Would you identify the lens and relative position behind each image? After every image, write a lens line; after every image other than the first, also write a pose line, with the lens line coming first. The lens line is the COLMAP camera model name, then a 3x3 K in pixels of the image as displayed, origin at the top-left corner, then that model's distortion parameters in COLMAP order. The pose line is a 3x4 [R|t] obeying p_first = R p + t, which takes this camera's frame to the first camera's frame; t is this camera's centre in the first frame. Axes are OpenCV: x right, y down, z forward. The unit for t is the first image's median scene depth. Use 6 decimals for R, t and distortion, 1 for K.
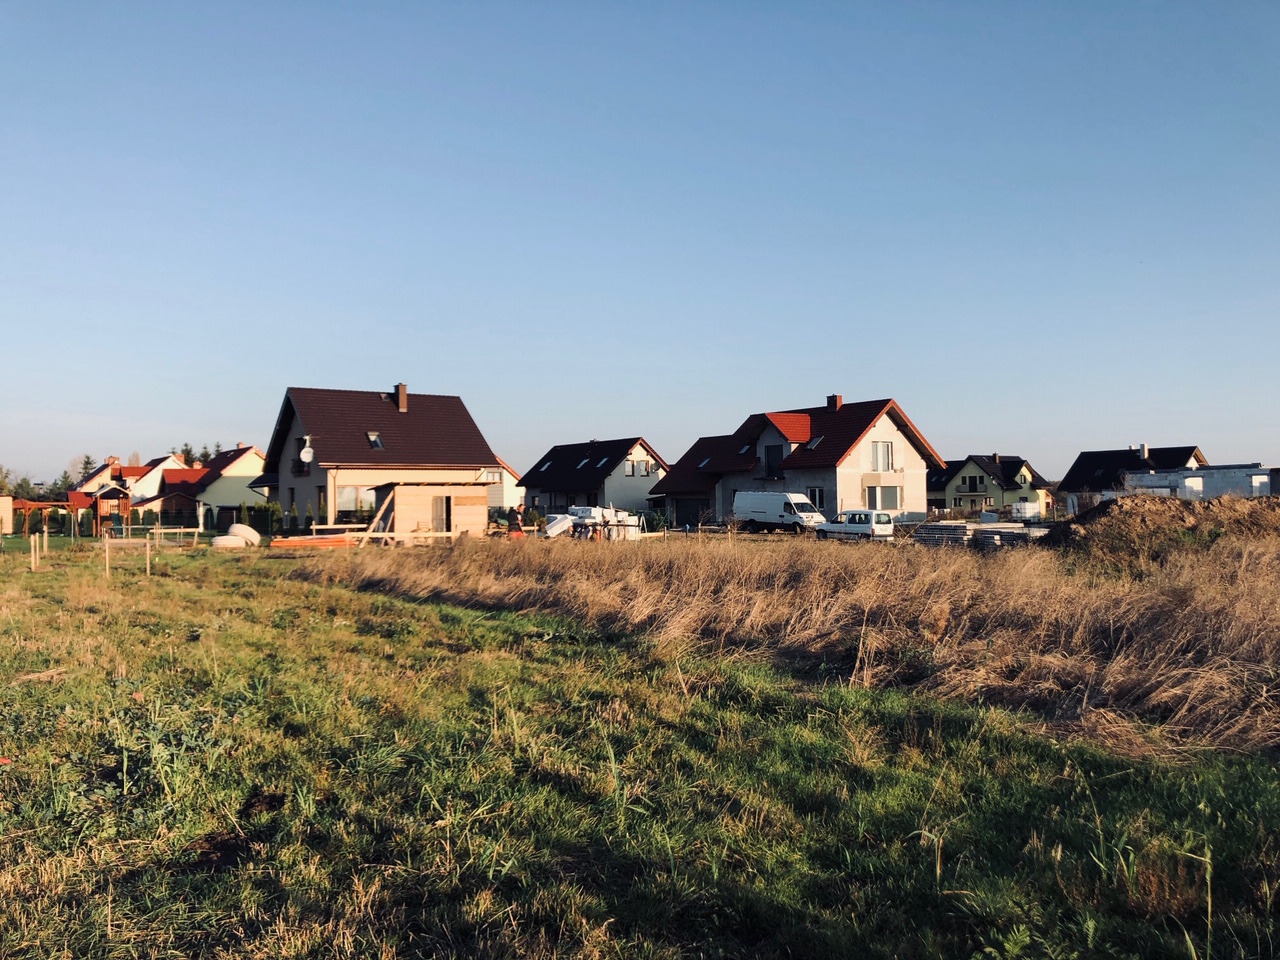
lens RADIAL K [[1046.1, 0, 640.8], [0, 1046.1, 481.2], [0, 0, 1]] dist [0.007903, 0.000963]
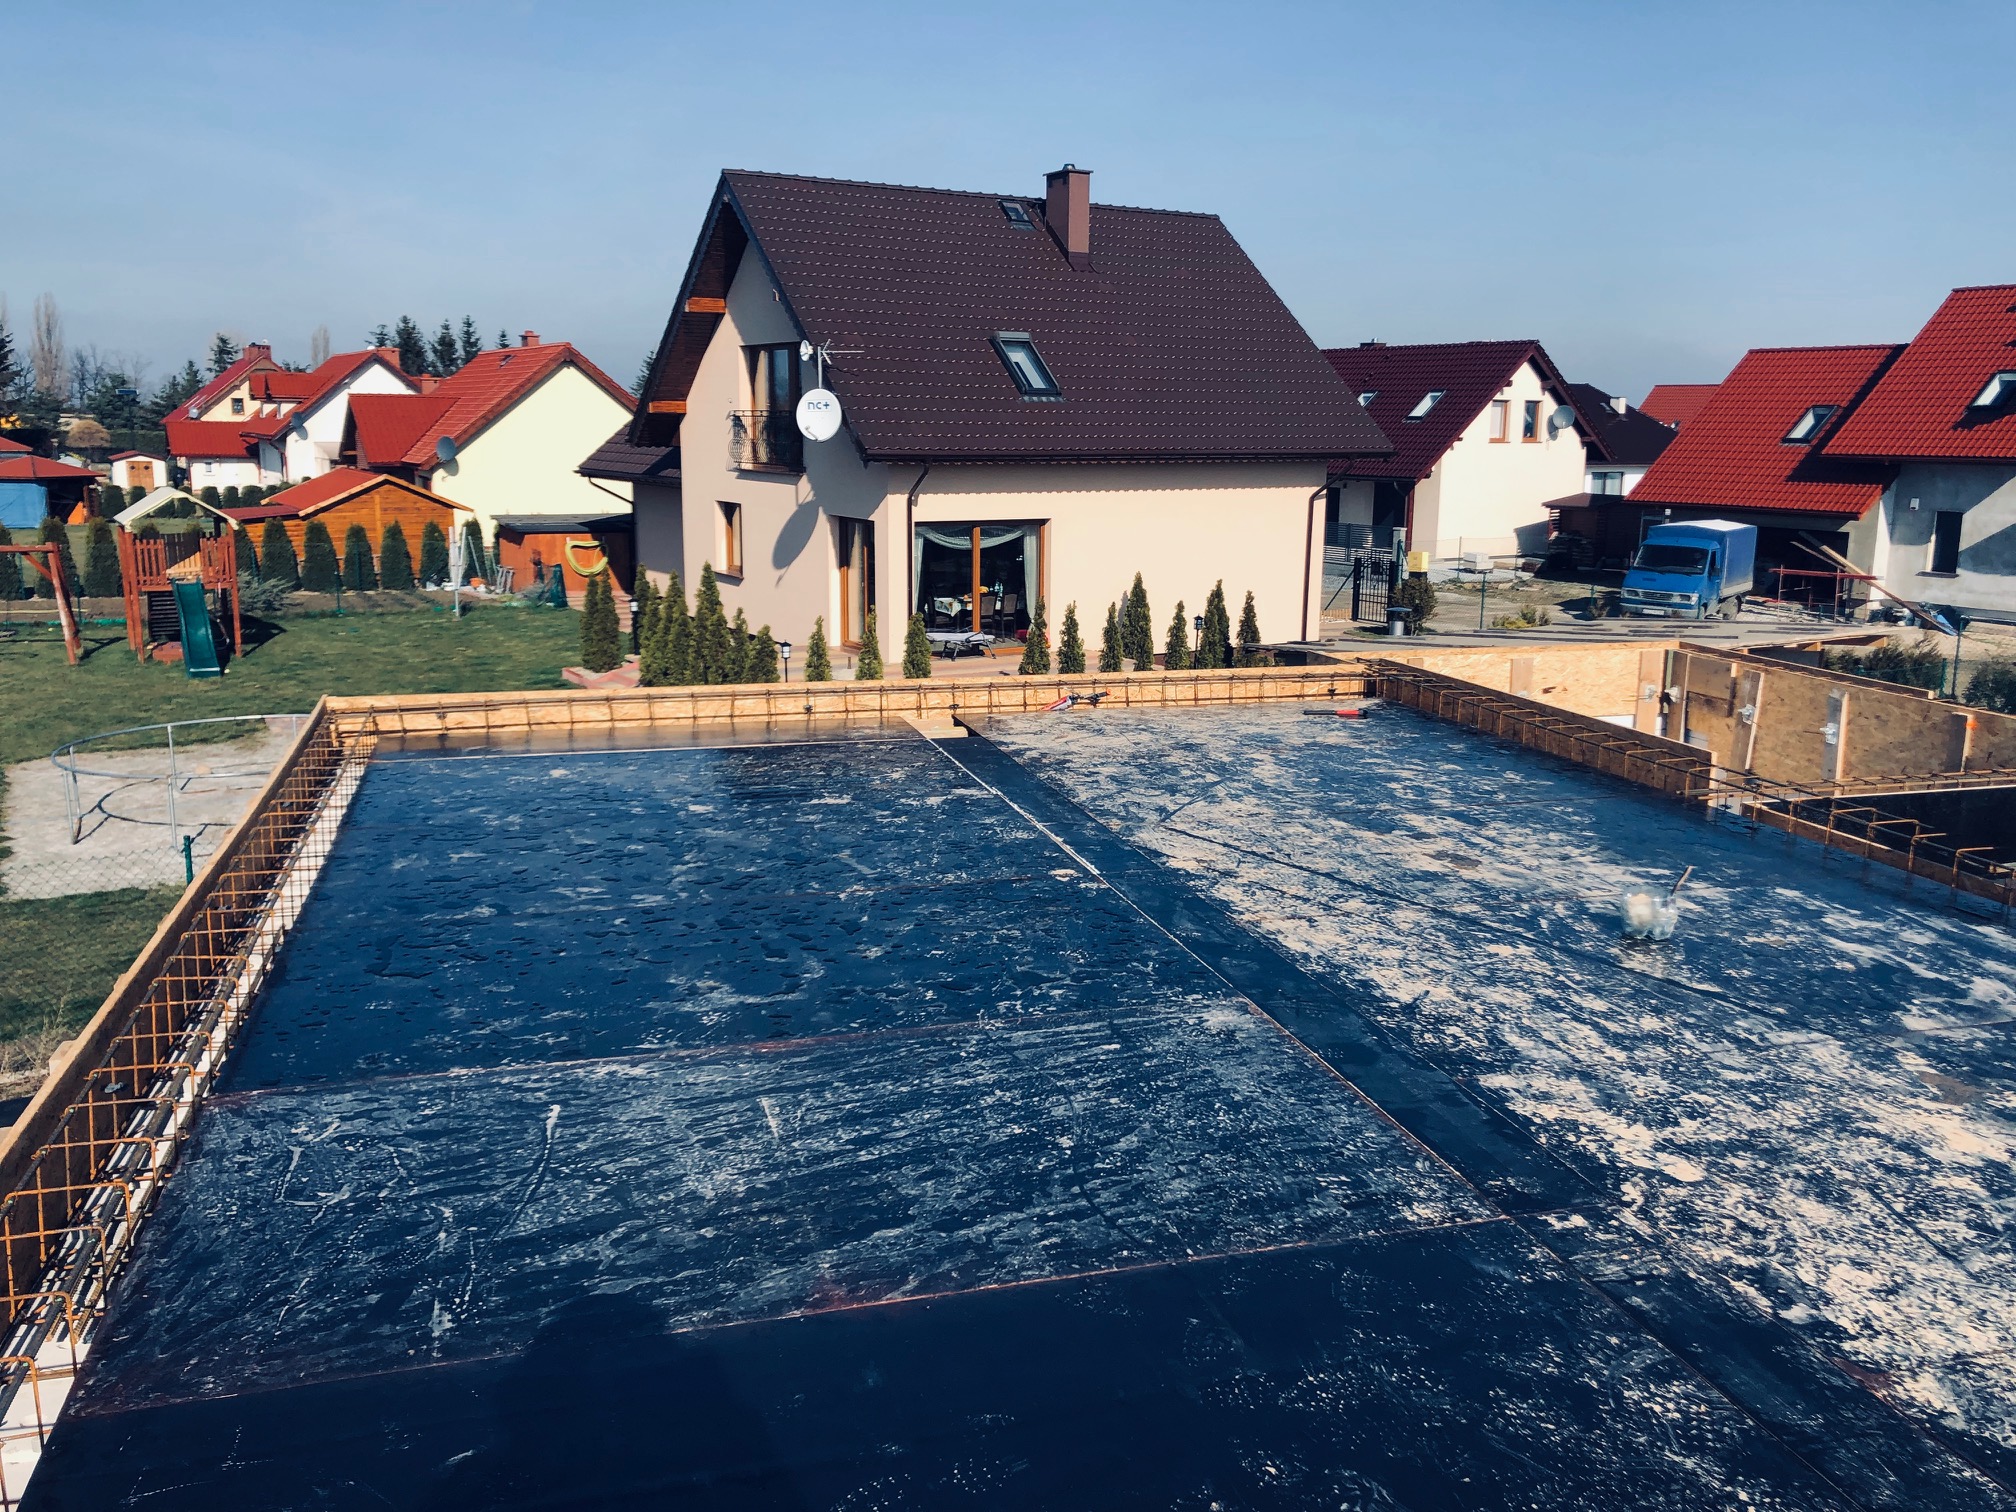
lens RADIAL K [[1647.7, 0, 1009.6], [0, 1647.7, 757.6], [0, 0, 1]] dist [0.007903, 0.000963]
pose [[0.997270, 0.038167, -0.063209, -0.153954], [-0.023121, 0.974412, 0.223576, -0.023610], [0.070125, -0.221504, 0.972635, 0.359143]]
